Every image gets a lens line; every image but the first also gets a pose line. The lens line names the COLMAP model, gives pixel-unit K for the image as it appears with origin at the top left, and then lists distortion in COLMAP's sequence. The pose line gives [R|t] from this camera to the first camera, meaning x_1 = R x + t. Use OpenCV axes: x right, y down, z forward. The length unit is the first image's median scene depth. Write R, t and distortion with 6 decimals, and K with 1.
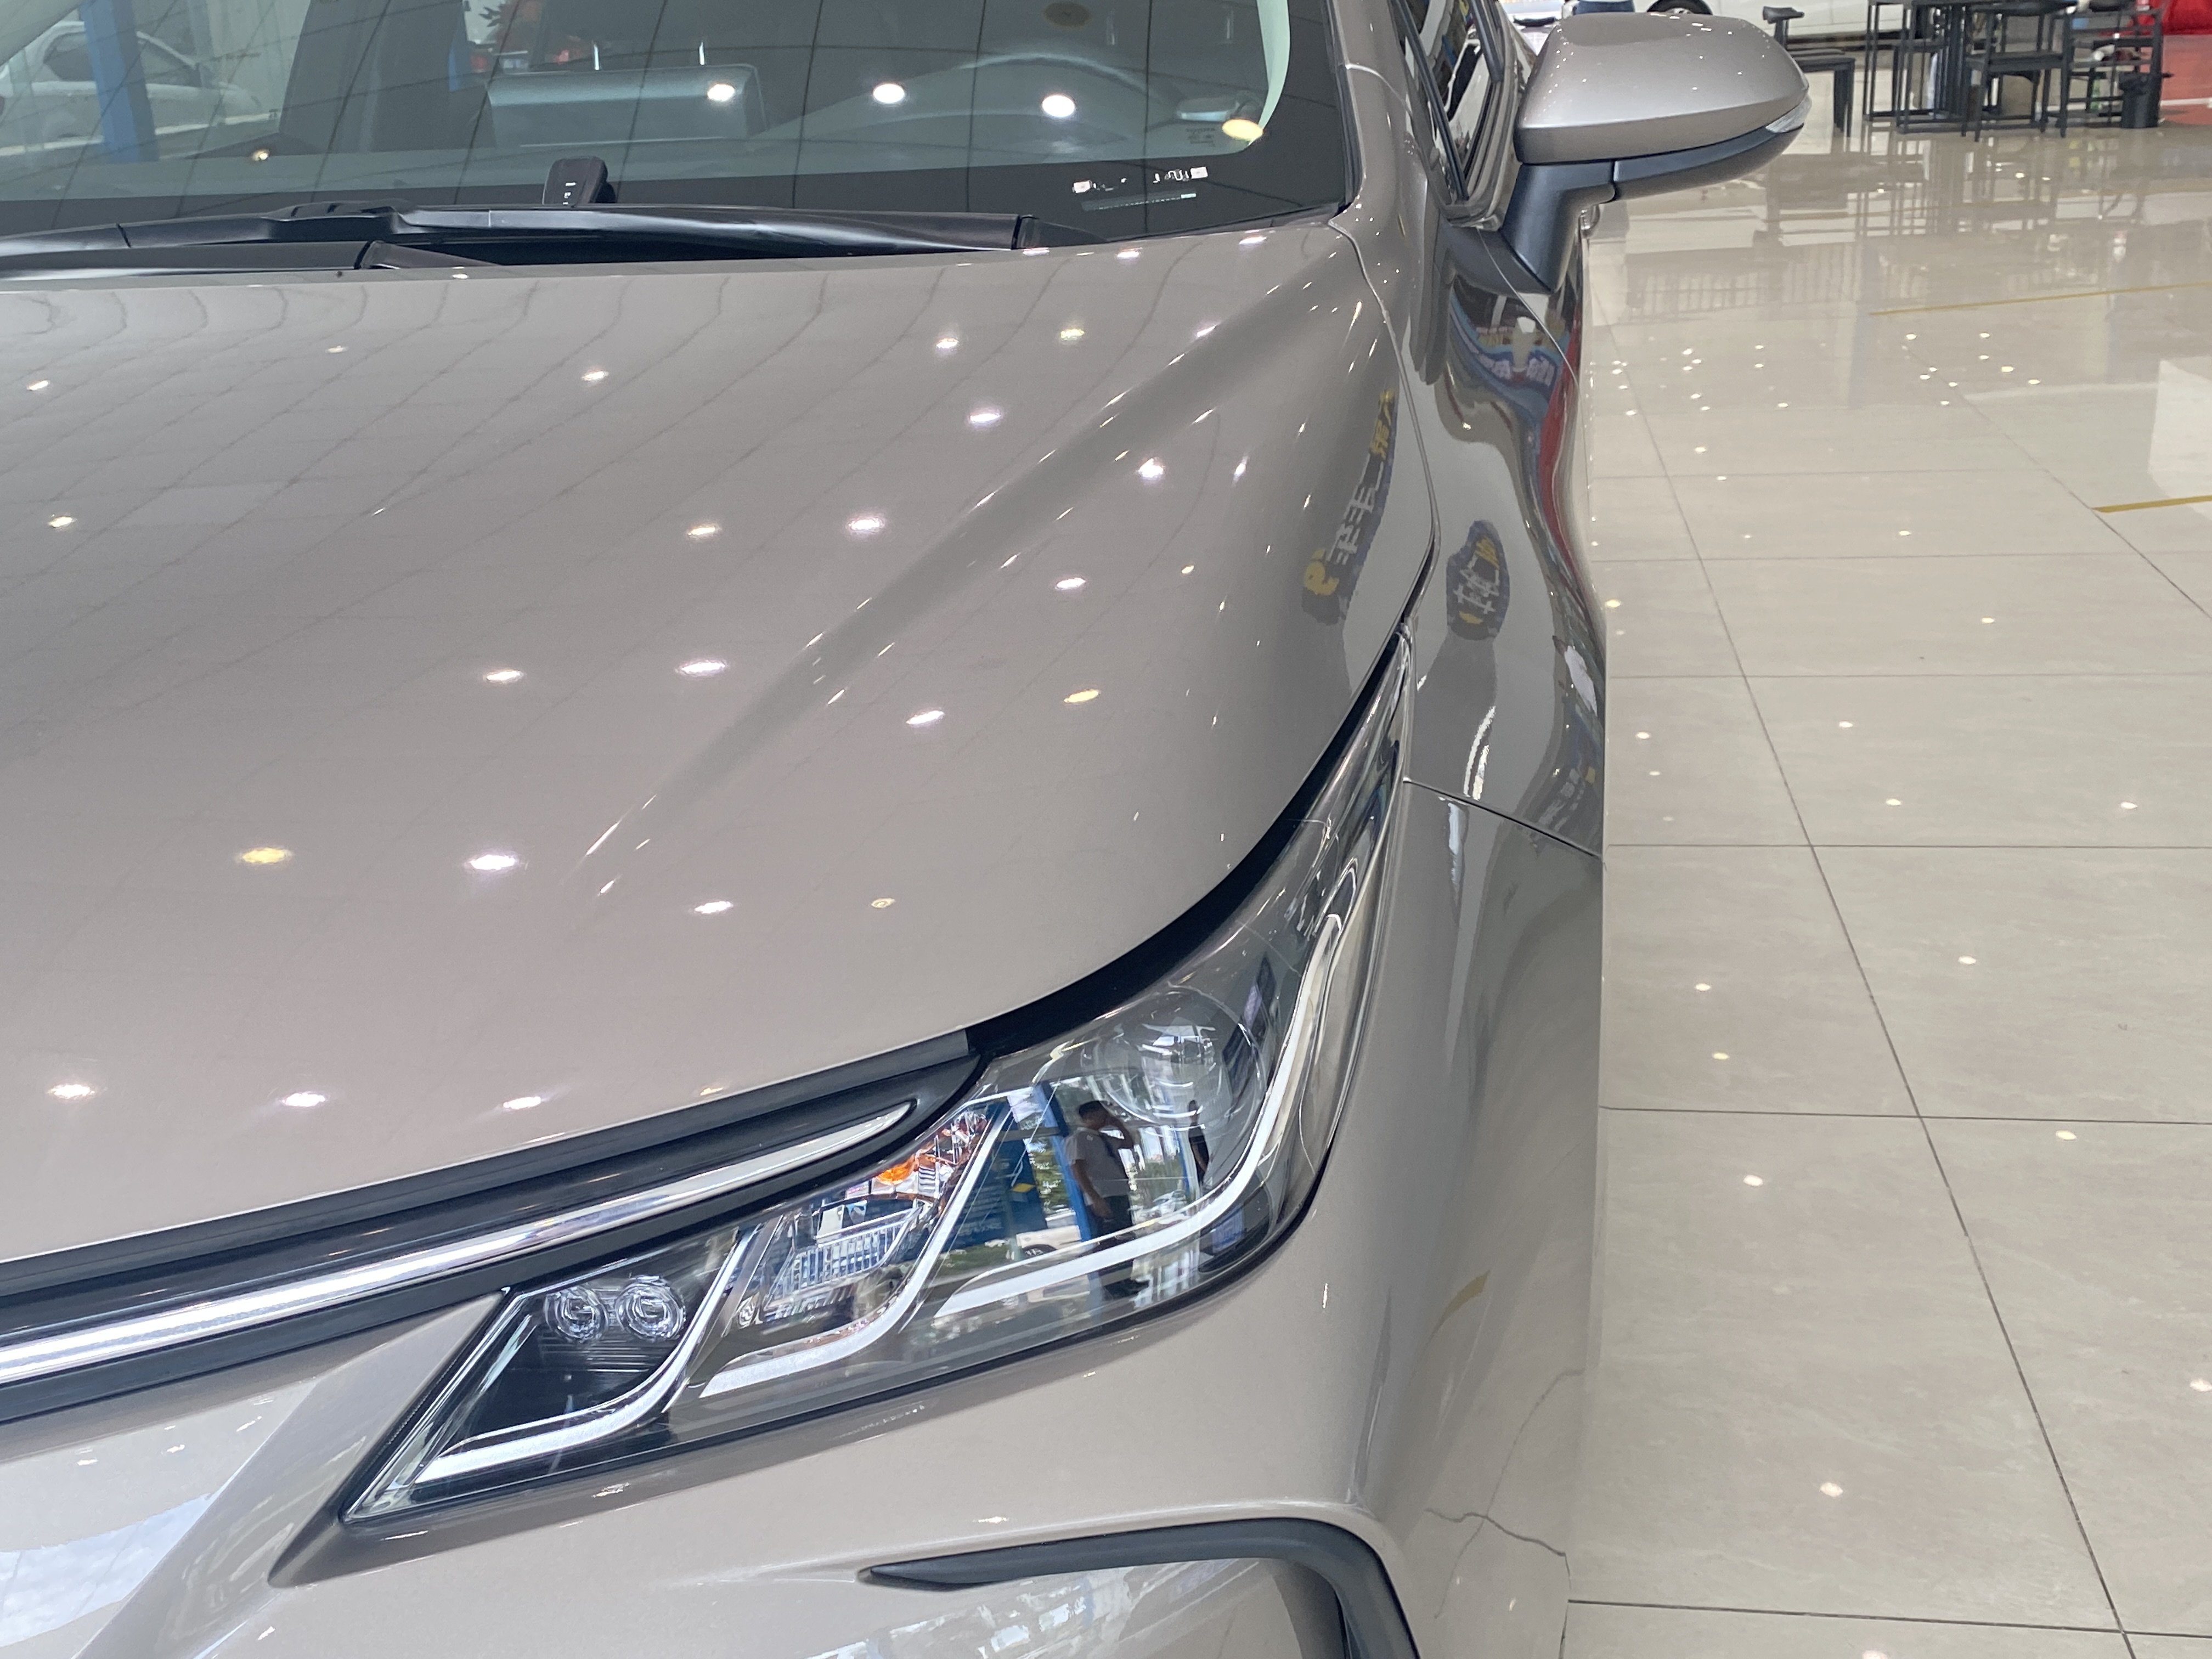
lens RADIAL K [[2409.9, 0, 1106.0], [0, 2409.9, 829.5], [0, 0, 1]] dist [0.078316, -0.225943]
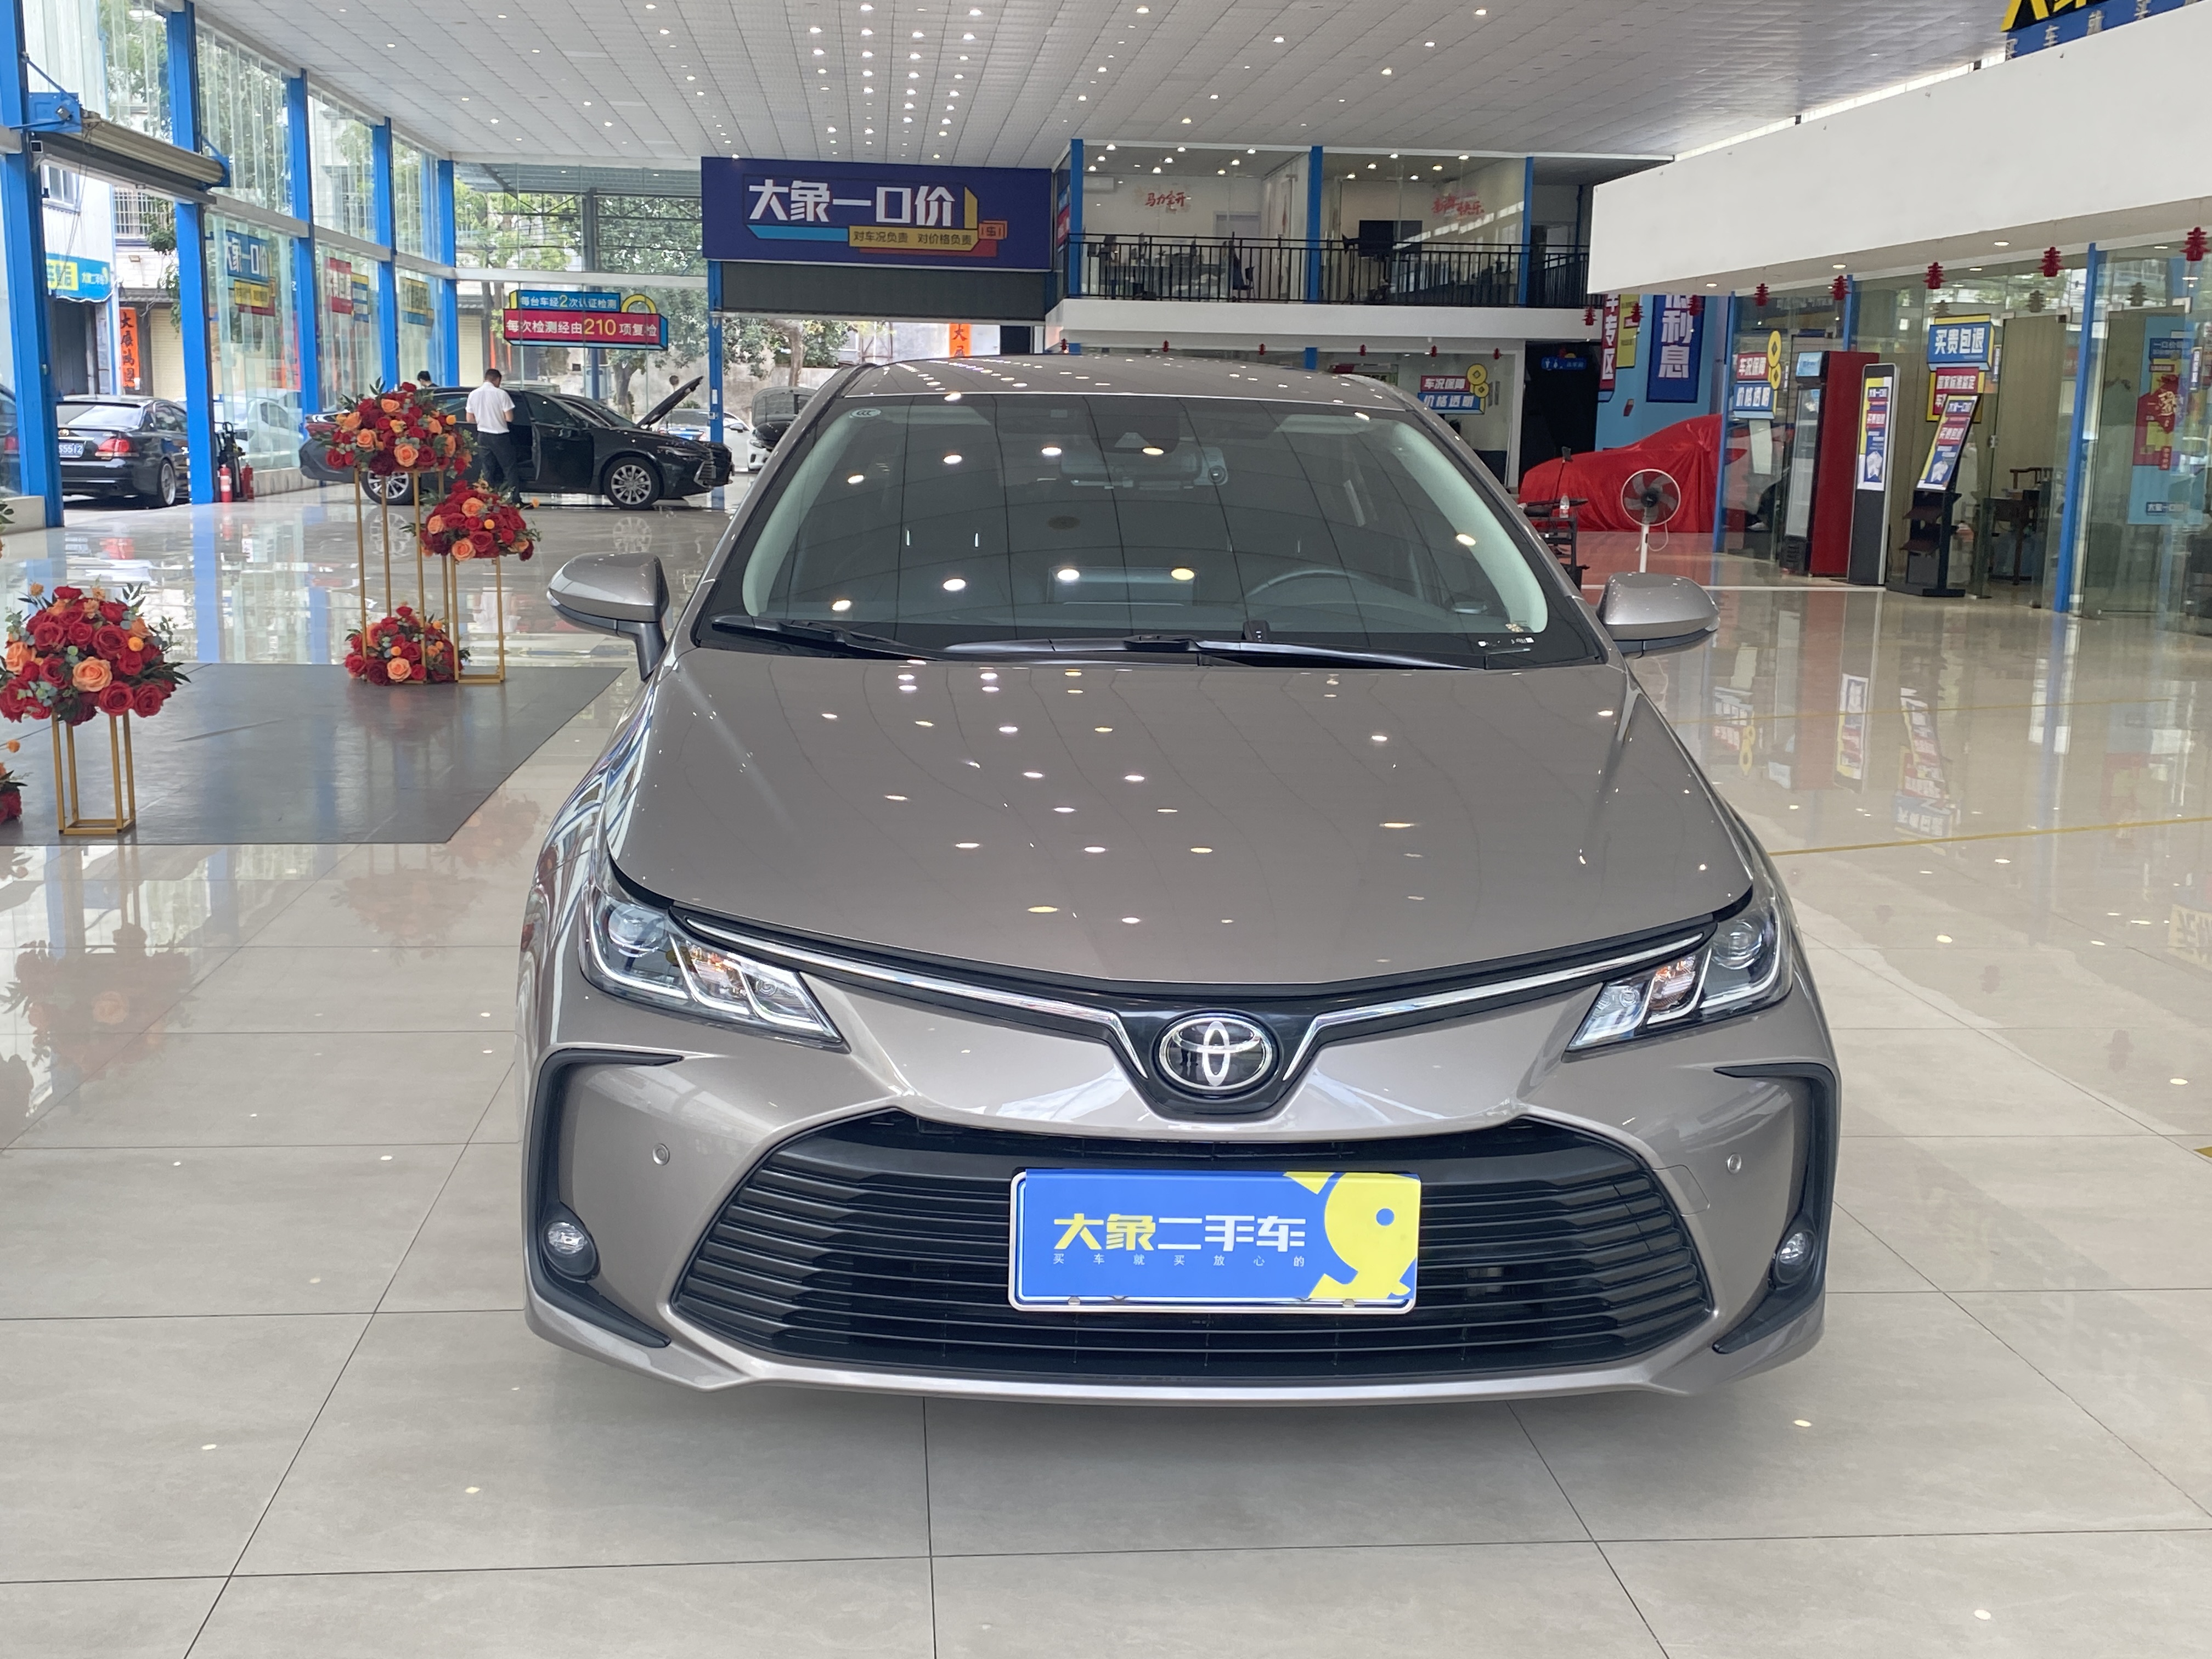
lens RADIAL K [[2409.9, 0, 1106.0], [0, 2409.9, 829.5], [0, 0, 1]] dist [0.078316, -0.225943]
pose [[0.971481, 0.030858, 0.235101, -0.864255], [0.010066, 0.985235, -0.170909, 0.279618], [-0.236904, 0.168401, 0.956827, -1.016962]]
